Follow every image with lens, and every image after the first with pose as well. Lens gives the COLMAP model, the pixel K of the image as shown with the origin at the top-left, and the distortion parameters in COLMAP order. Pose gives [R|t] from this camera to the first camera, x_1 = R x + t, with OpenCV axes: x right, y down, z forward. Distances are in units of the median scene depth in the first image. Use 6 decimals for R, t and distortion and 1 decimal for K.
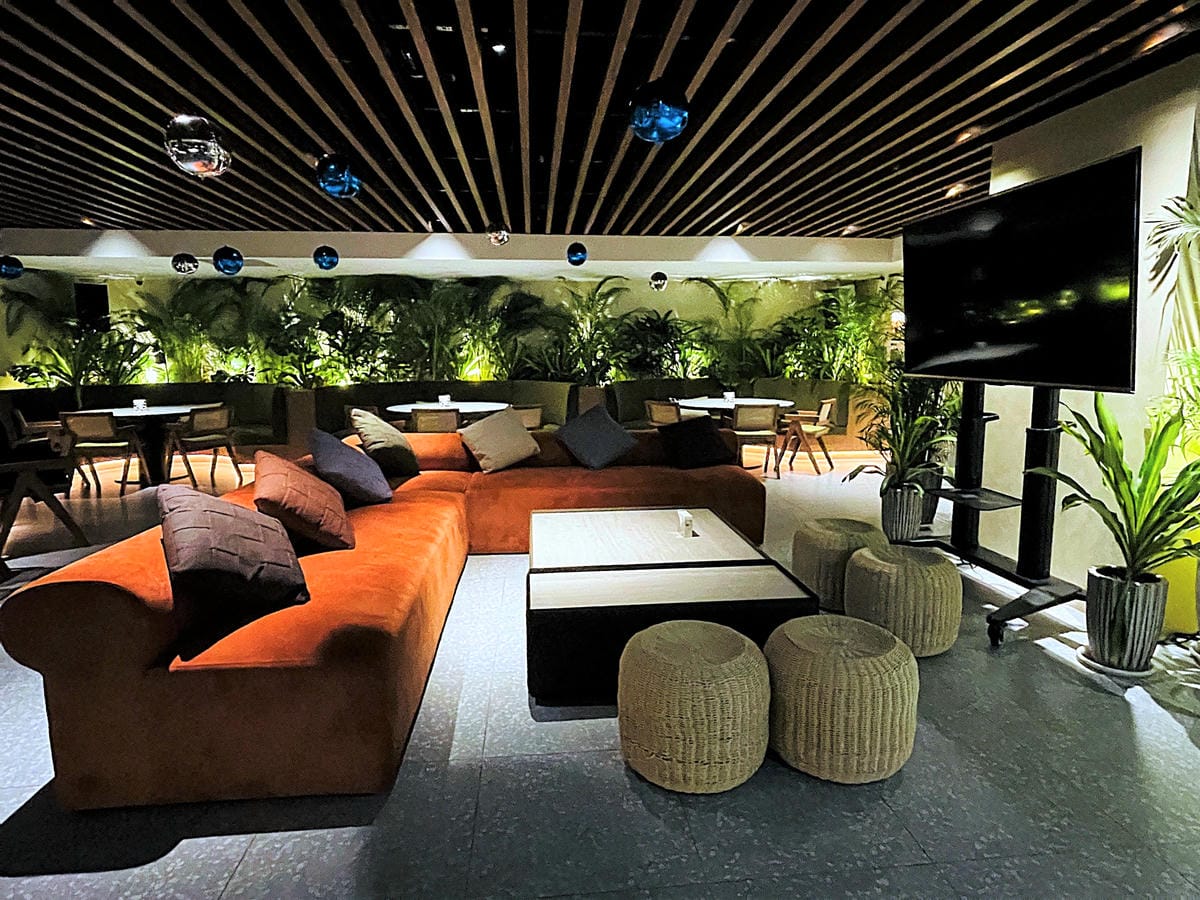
lens RADIAL K [[679.8, 0, 604.6], [0, 679.8, 439.1], [0, 0, 1]] dist [-0.014125, -0.006893]
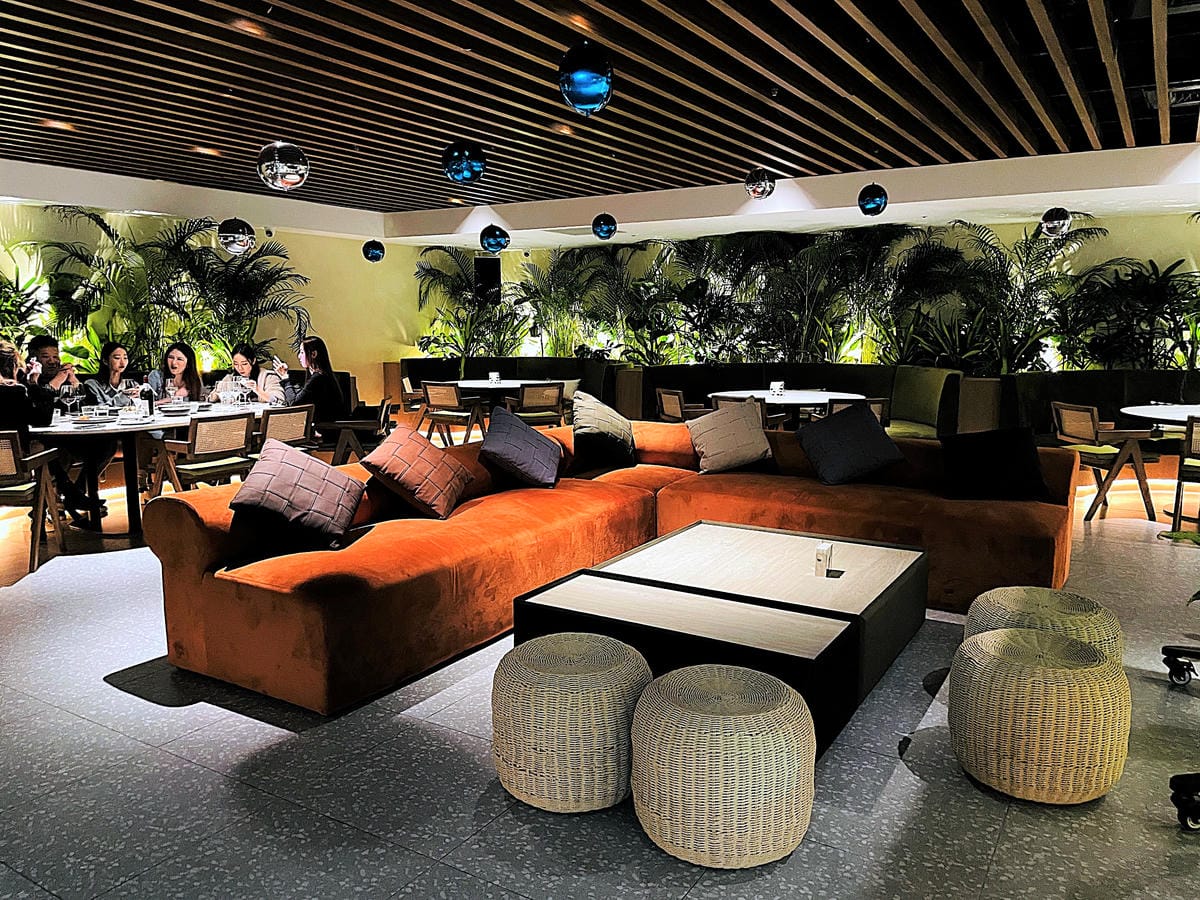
lens RADIAL K [[909.7, 0, 598.2], [0, 909.7, 456.9], [0, 0, 1]] dist [0.045325, -0.027870]
pose [[0.784149, 0.093606, -0.613472, 0.246235], [-0.080853, 0.995543, 0.048557, -0.008965], [0.615283, 0.011525, 0.788222, 0.009735]]
